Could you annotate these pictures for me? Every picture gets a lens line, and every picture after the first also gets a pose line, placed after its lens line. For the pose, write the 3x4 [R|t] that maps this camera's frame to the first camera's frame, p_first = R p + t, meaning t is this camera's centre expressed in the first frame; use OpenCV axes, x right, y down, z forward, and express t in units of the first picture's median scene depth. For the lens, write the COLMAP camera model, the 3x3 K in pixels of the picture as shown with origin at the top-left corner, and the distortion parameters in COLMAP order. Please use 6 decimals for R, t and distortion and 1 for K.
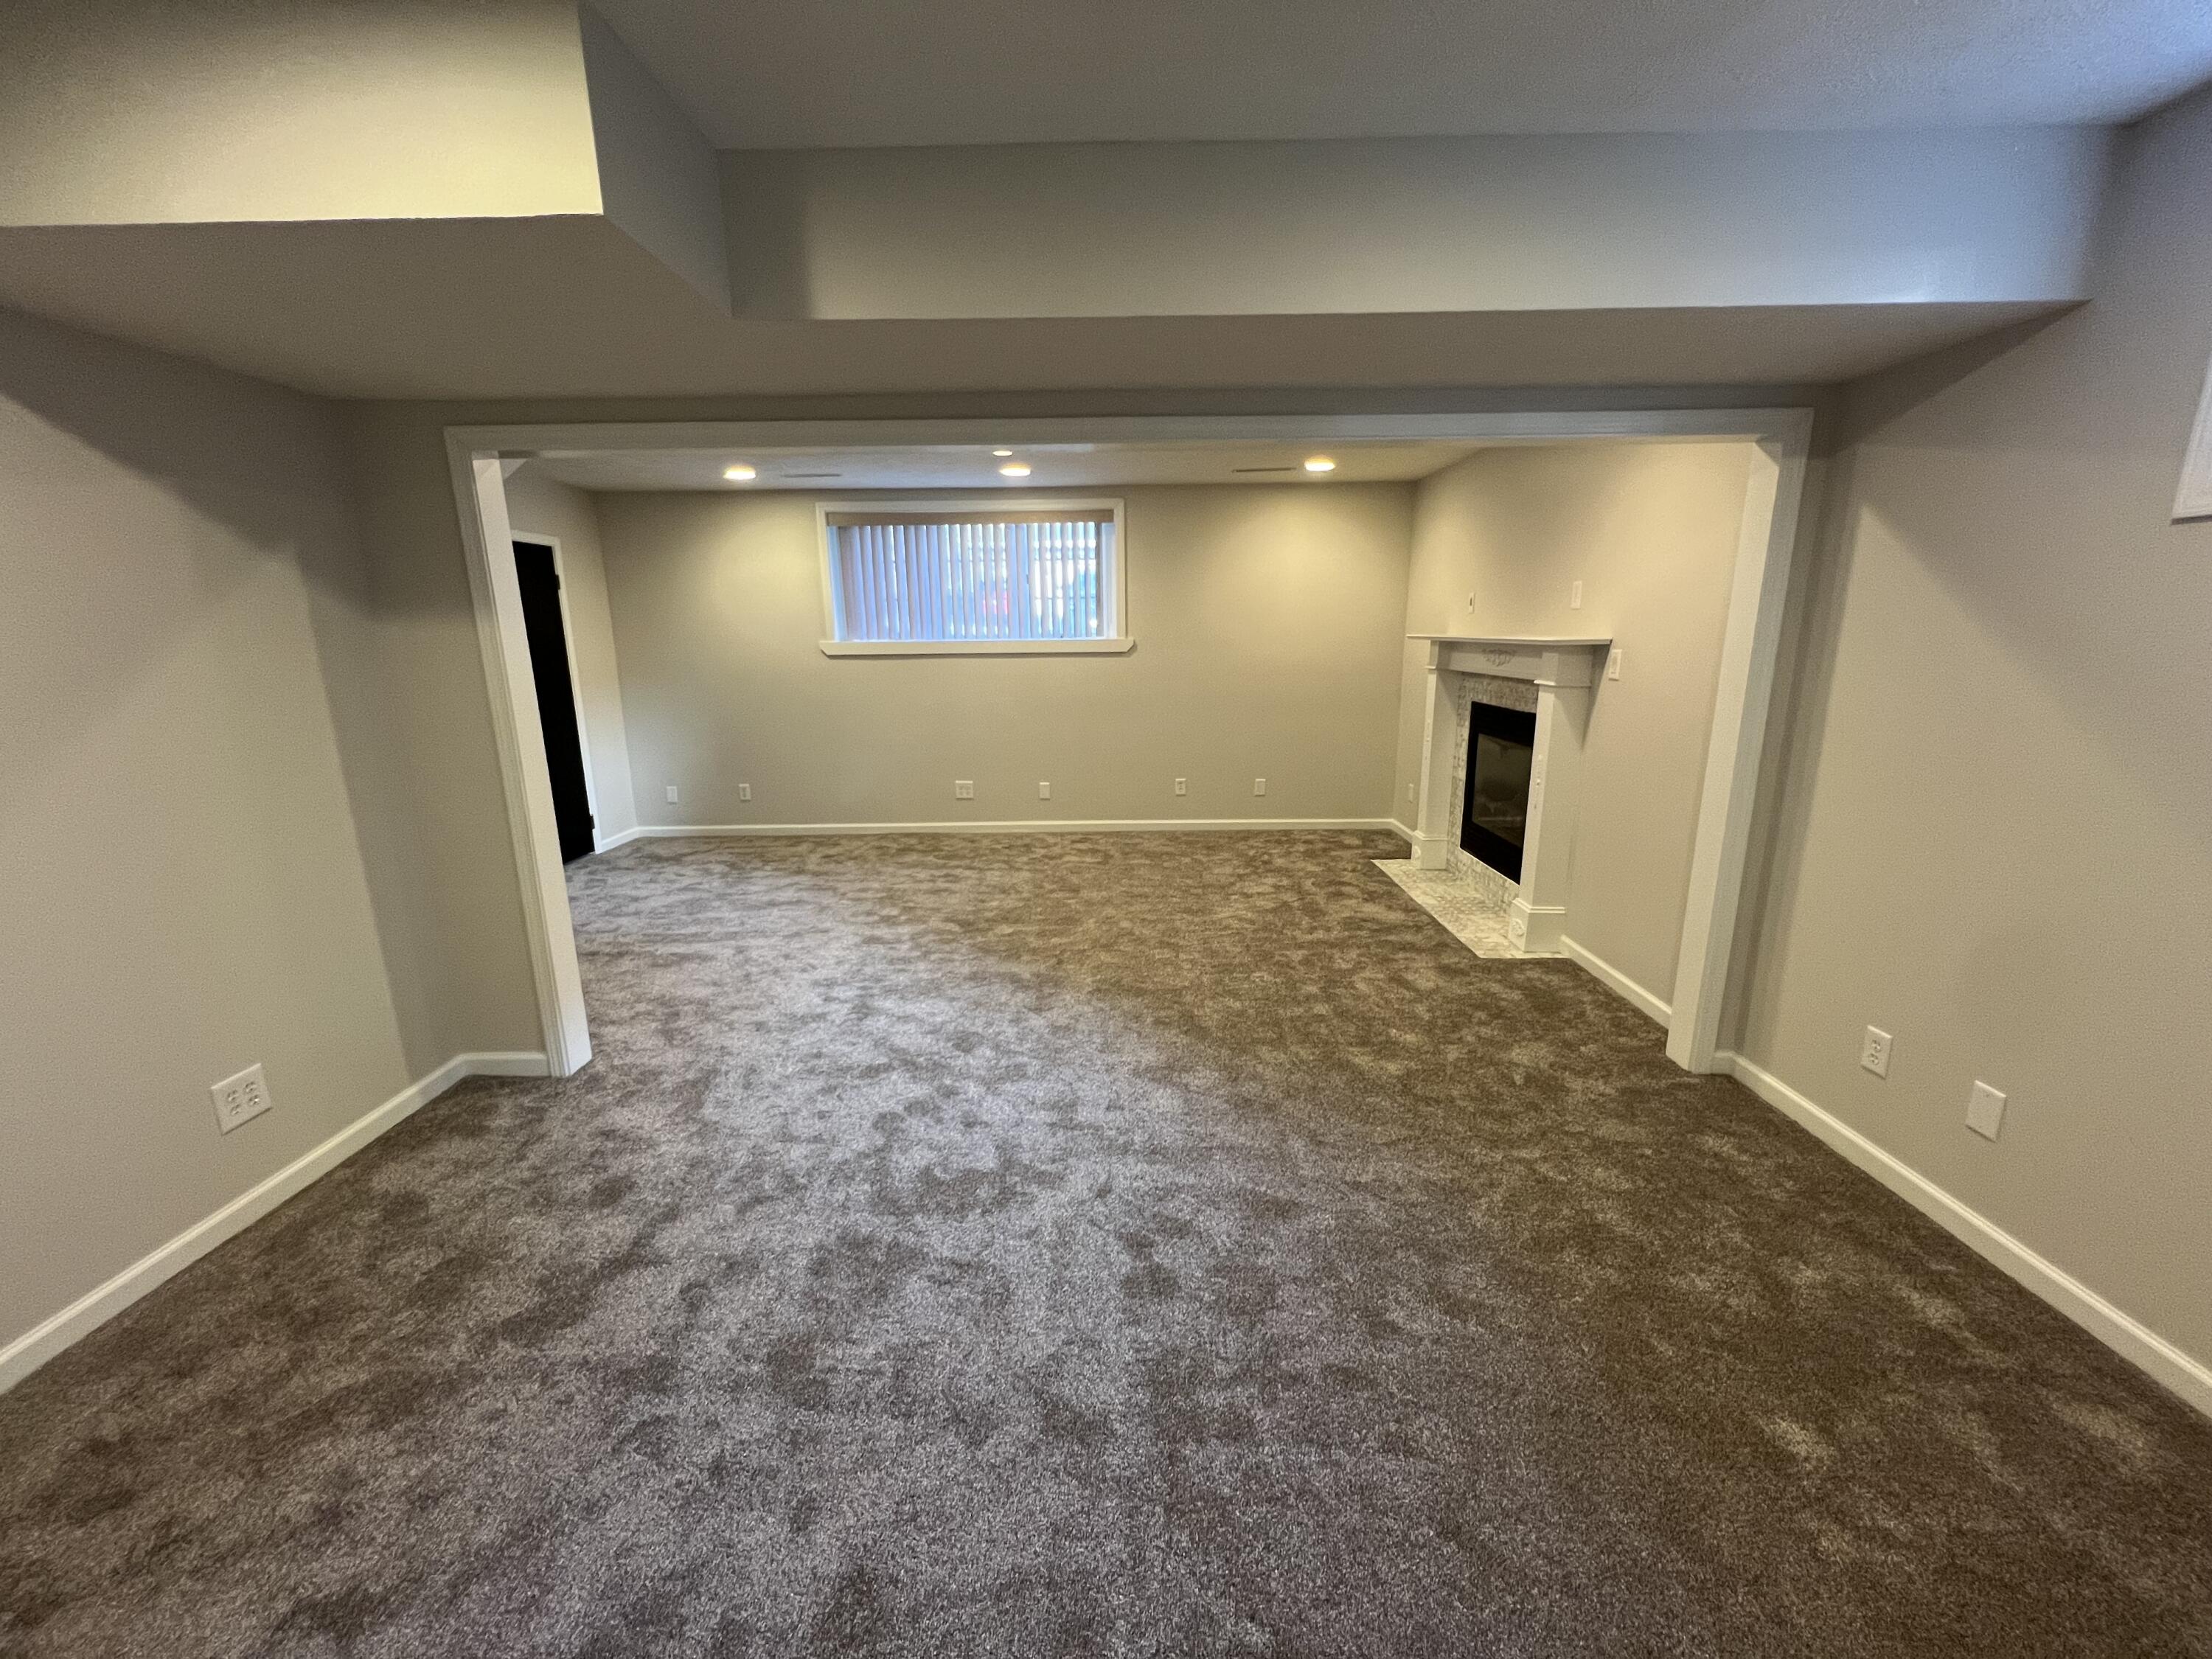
lens RADIAL K [[881.1, 0, 1107.6], [0, 881.1, 833.6], [0, 0, 1]] dist [-0.001699, 0.000848]
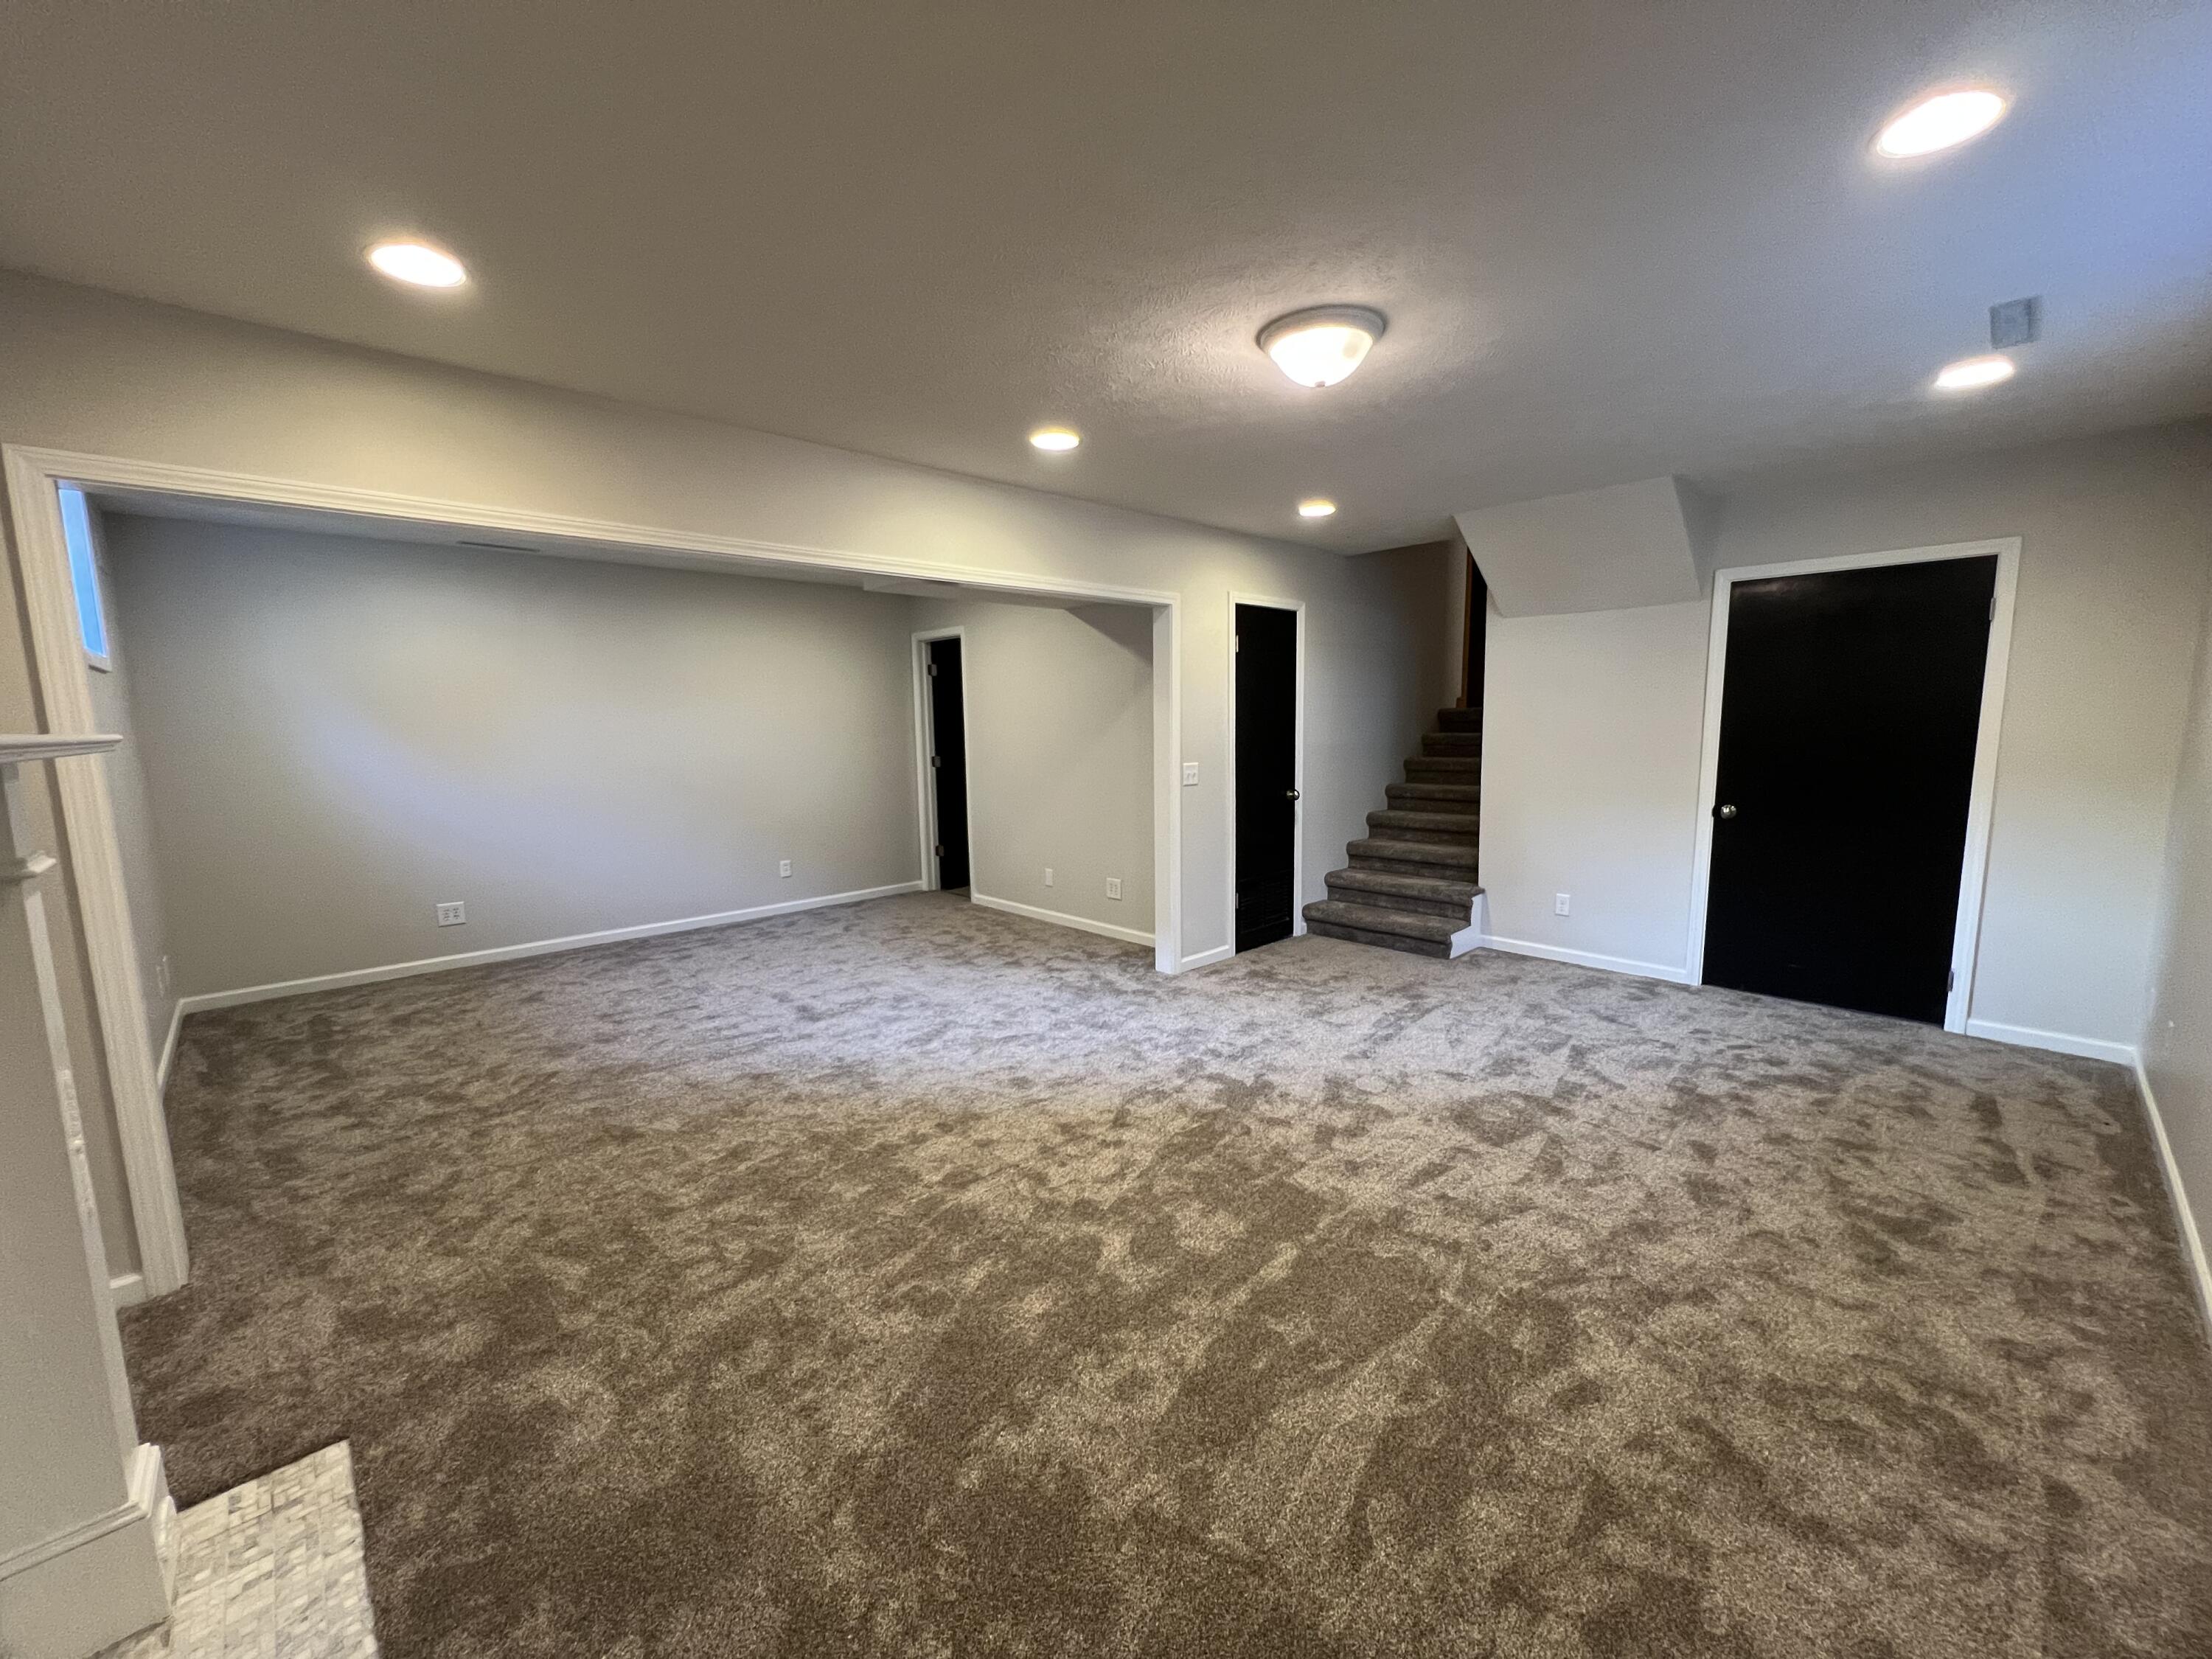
lens RADIAL K [[881.1, 0, 1107.6], [0, 881.1, 833.6], [0, 0, 1]] dist [-0.001699, 0.000848]
pose [[-0.715379, 0.111808, -0.689734, 0.356639], [-0.133357, 0.947123, 0.291846, -0.275480], [0.685893, 0.300761, -0.662641, 1.204968]]
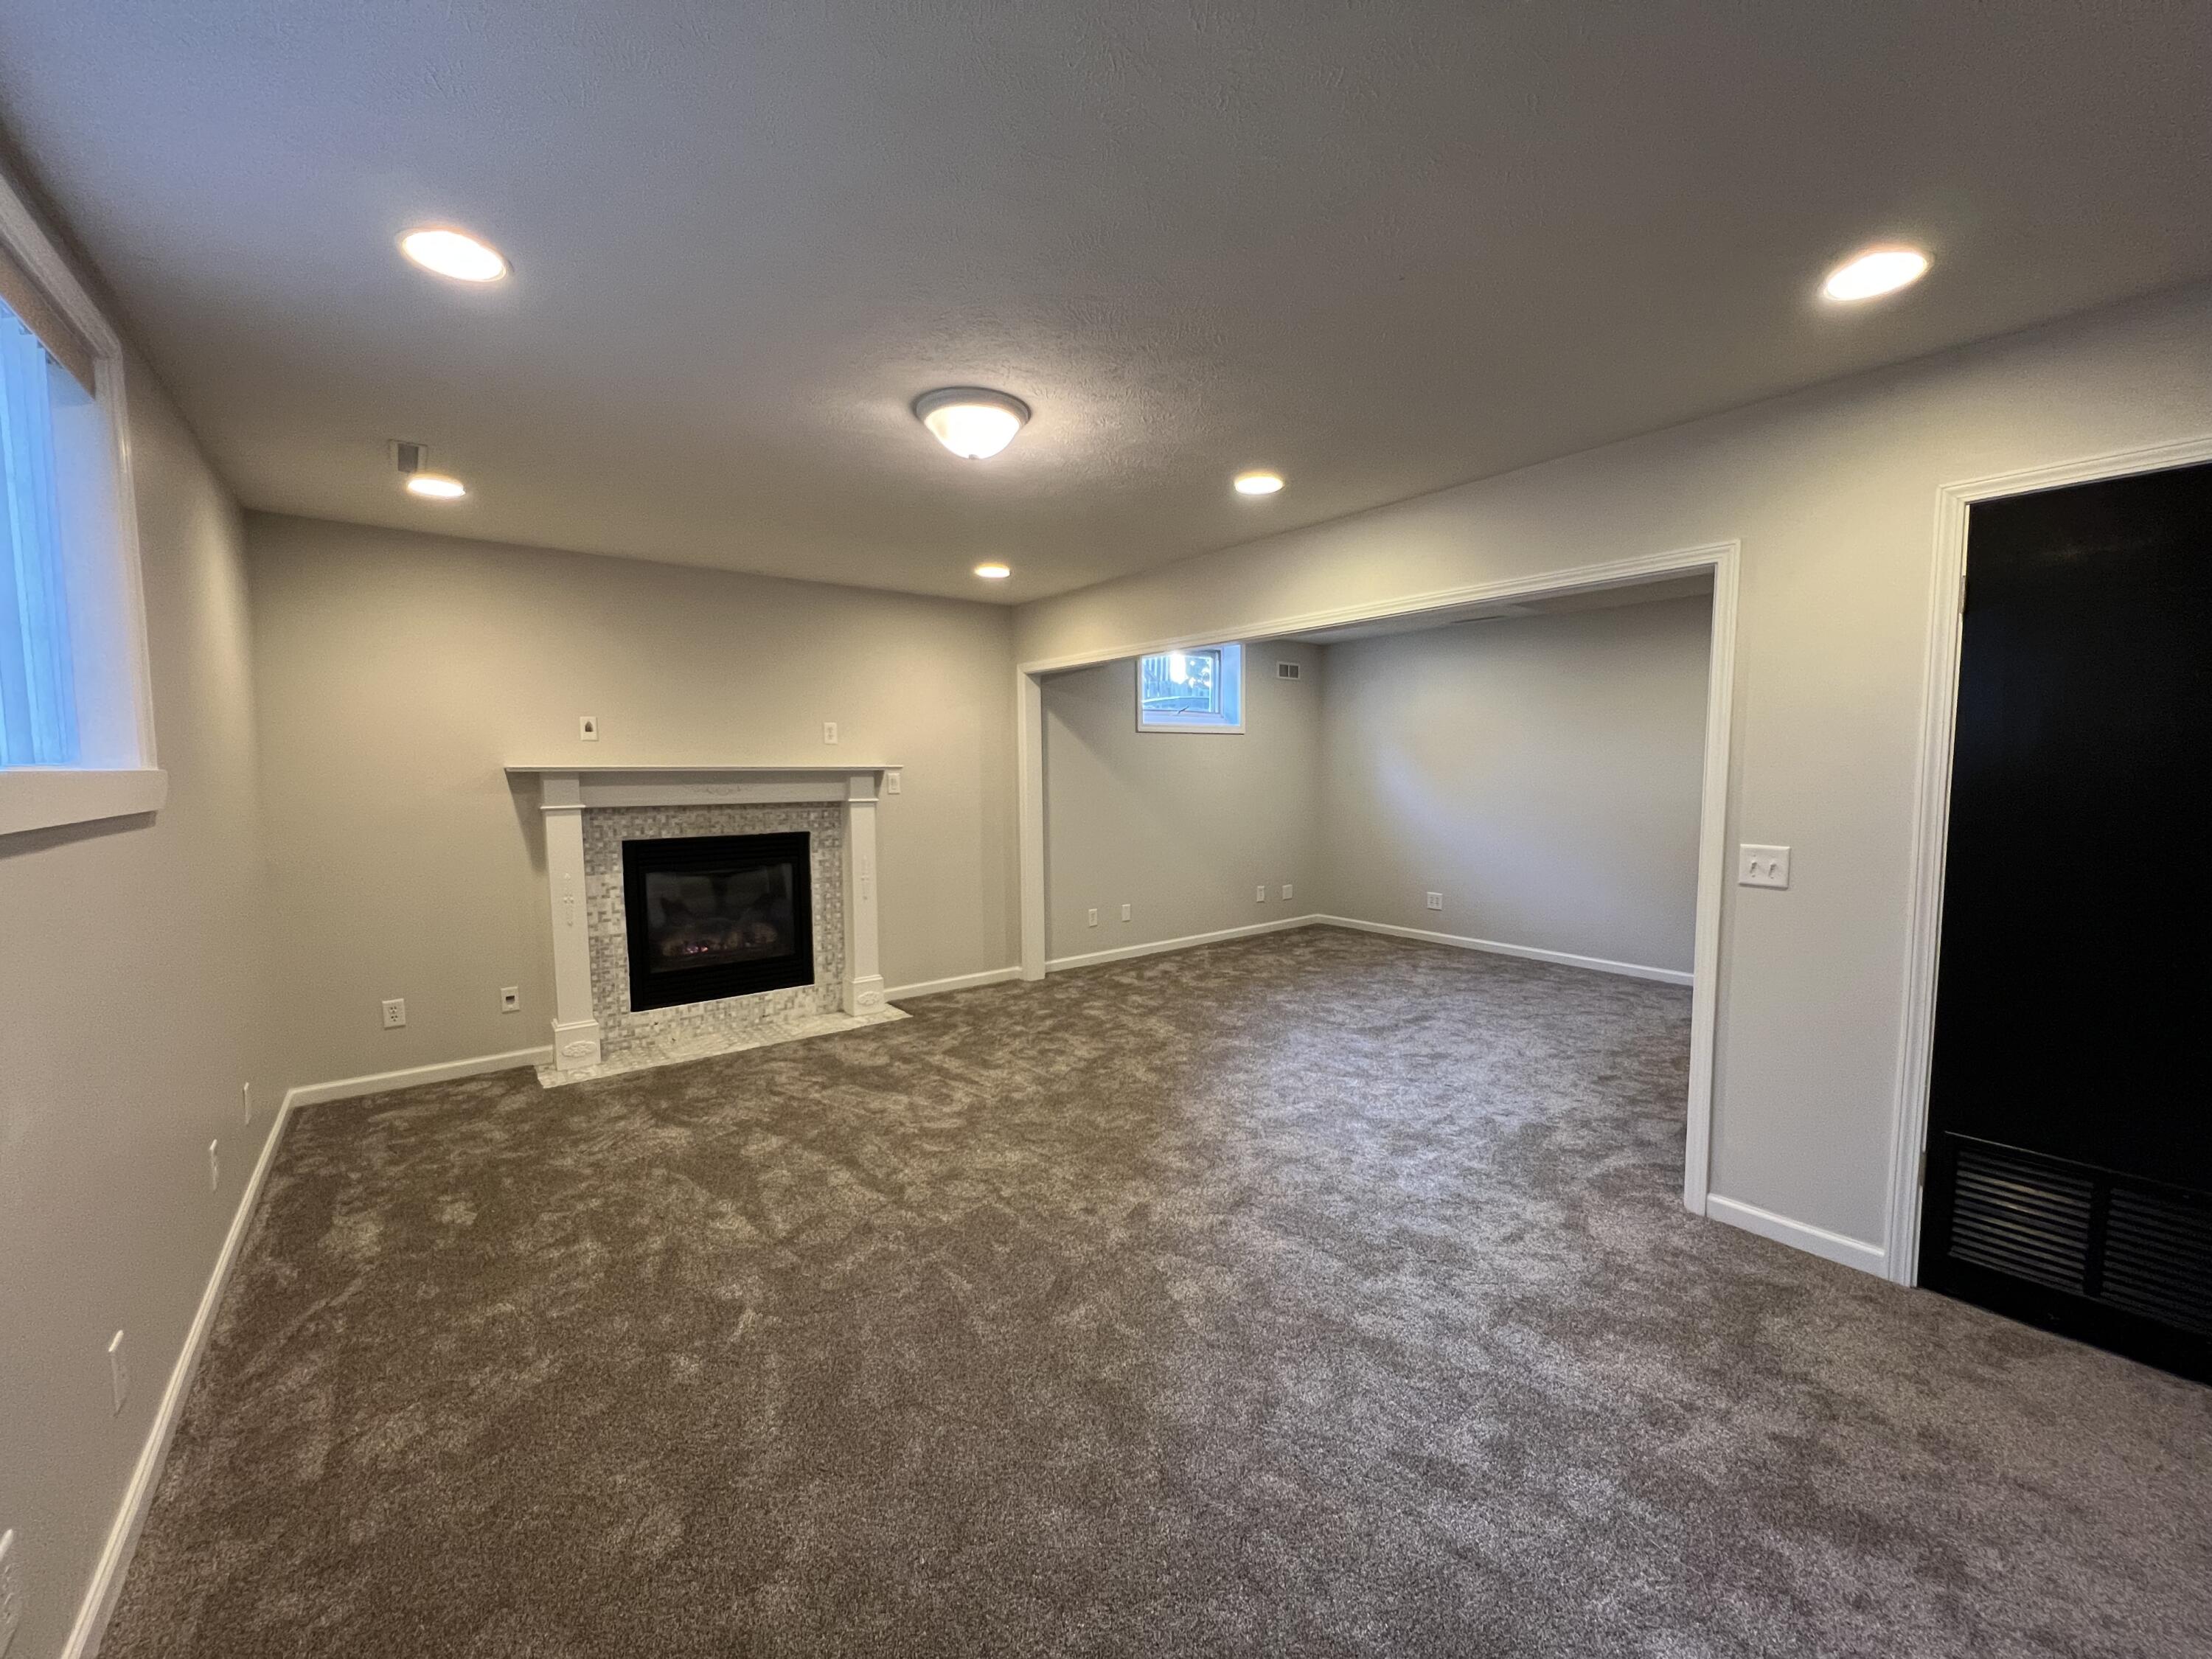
lens RADIAL K [[881.1, 0, 1107.6], [0, 881.1, 833.6], [0, 0, 1]] dist [-0.001699, 0.000848]
pose [[-0.627238, -0.050416, 0.777194, -0.568523], [0.179586, 0.961649, 0.207317, -0.259062], [-0.757840, 0.269611, -0.594129, 1.195749]]
